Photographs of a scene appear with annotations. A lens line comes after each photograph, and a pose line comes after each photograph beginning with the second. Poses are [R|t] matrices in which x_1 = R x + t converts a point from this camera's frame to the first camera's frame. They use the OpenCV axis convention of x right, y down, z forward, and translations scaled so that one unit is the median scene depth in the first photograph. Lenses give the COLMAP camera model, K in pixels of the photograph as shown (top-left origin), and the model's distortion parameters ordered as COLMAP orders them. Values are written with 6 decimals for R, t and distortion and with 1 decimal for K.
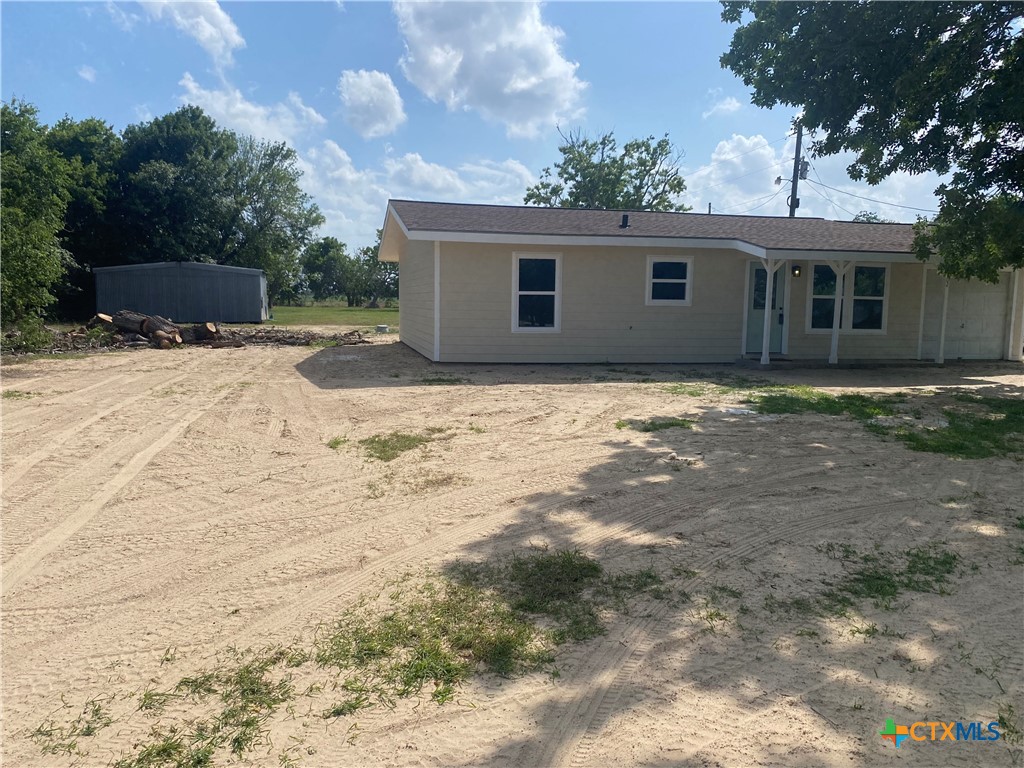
lens RADIAL K [[771.9, 0, 508.7], [0, 771.9, 379.0], [0, 0, 1]] dist [0.095388, -0.131646]
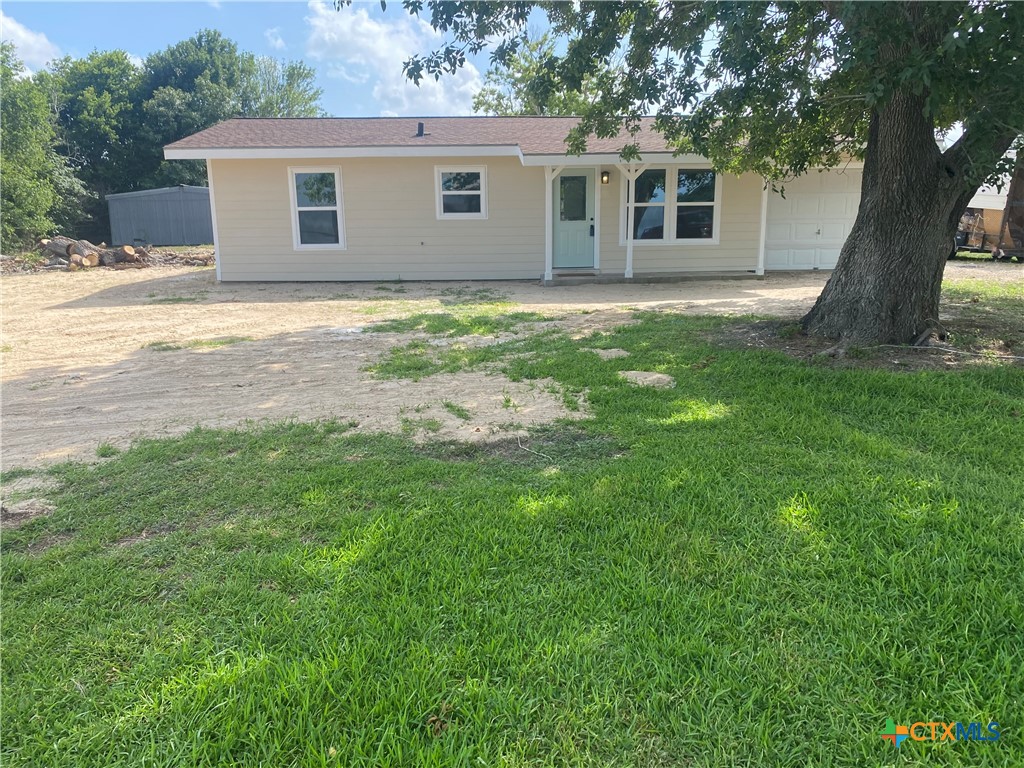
lens RADIAL K [[771.9, 0, 508.7], [0, 771.9, 379.0], [0, 0, 1]] dist [0.095388, -0.131646]
pose [[0.984946, 0.006755, -0.172729, 0.426268], [0.011575, 0.994417, 0.104889, 0.002018], [0.172473, -0.105309, 0.979369, 0.050745]]
